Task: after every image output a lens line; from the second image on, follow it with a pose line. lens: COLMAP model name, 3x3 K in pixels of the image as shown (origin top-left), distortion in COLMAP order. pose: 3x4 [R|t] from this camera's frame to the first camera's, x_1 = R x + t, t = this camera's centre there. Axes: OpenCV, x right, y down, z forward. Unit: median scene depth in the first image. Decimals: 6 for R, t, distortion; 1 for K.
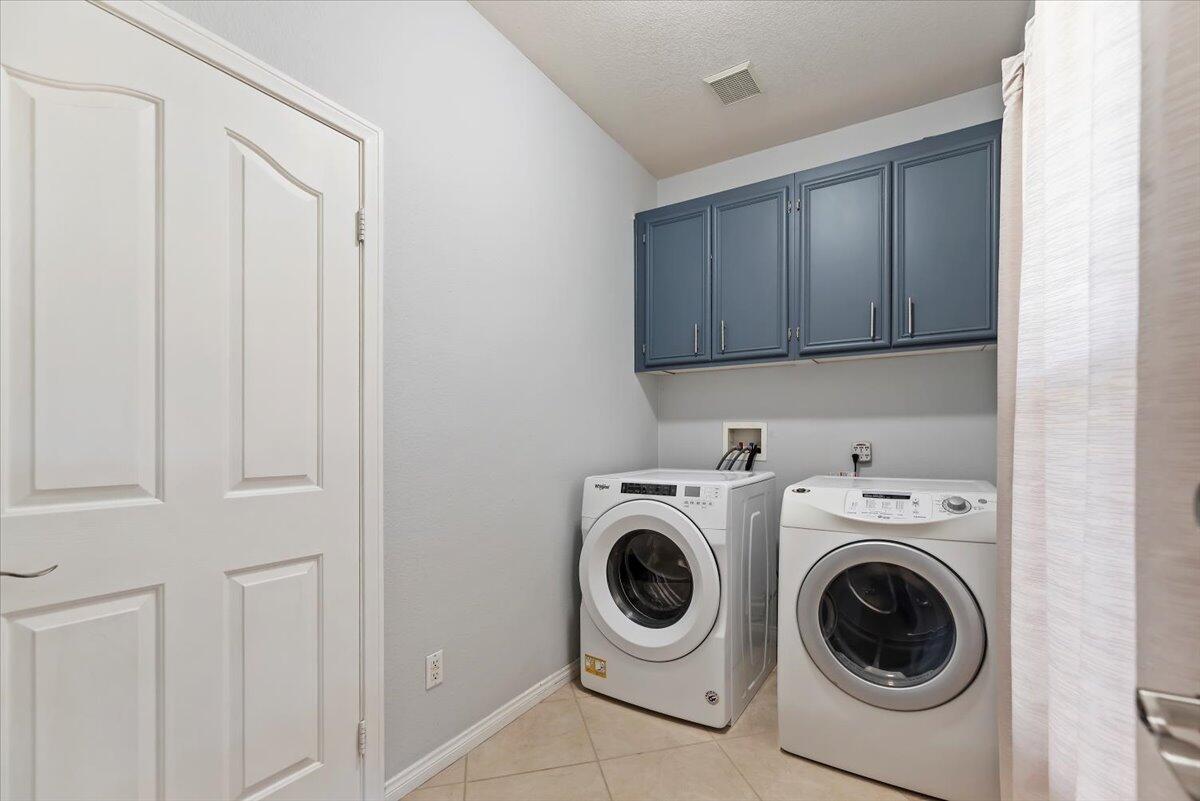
lens RADIAL K [[519.1, 0, 593.9], [0, 519.1, 412.7], [0, 0, 1]] dist [-0.000399, -0.000109]
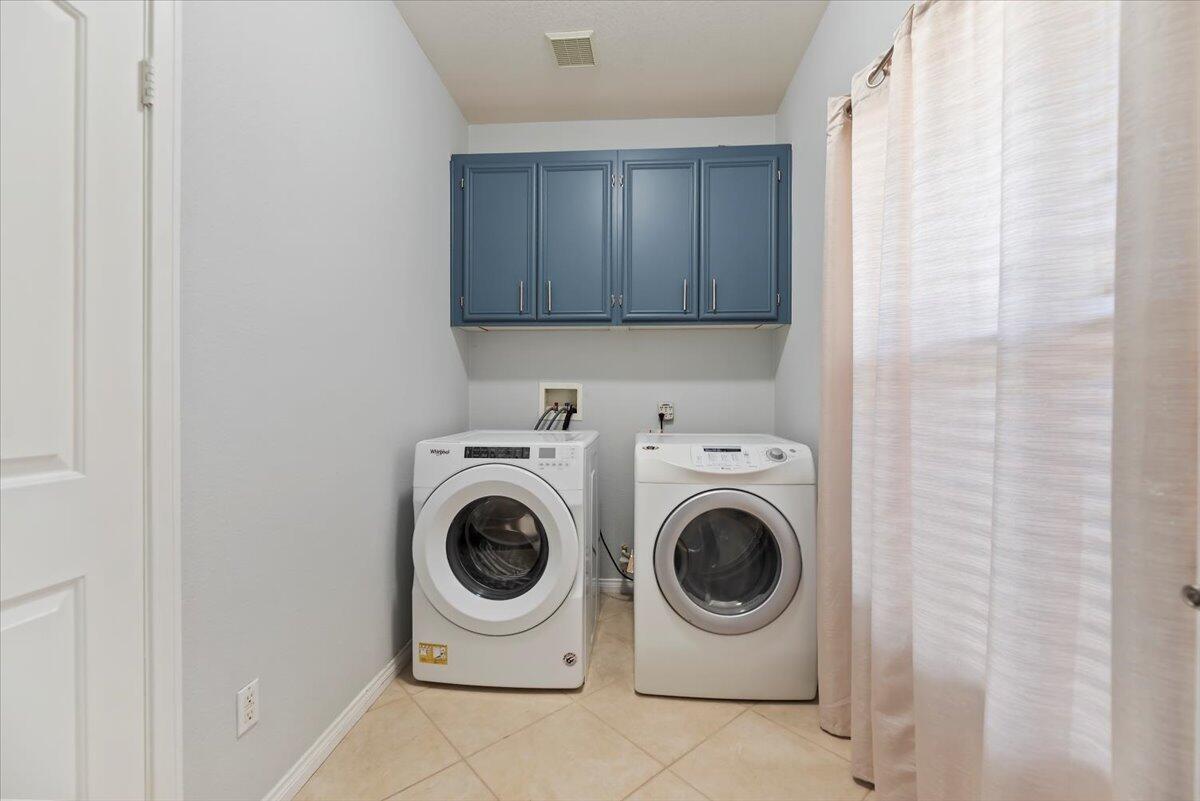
lens RADIAL K [[517.3, 0, 598.4], [0, 517.3, 378.0], [0, 0, 1]] dist [-0.001939, -0.000288]
pose [[0.884702, 0.023678, 0.465556, -0.169875], [-0.028885, 0.999575, 0.004051, 0.003833], [-0.465262, -0.017031, 0.885009, 0.091452]]
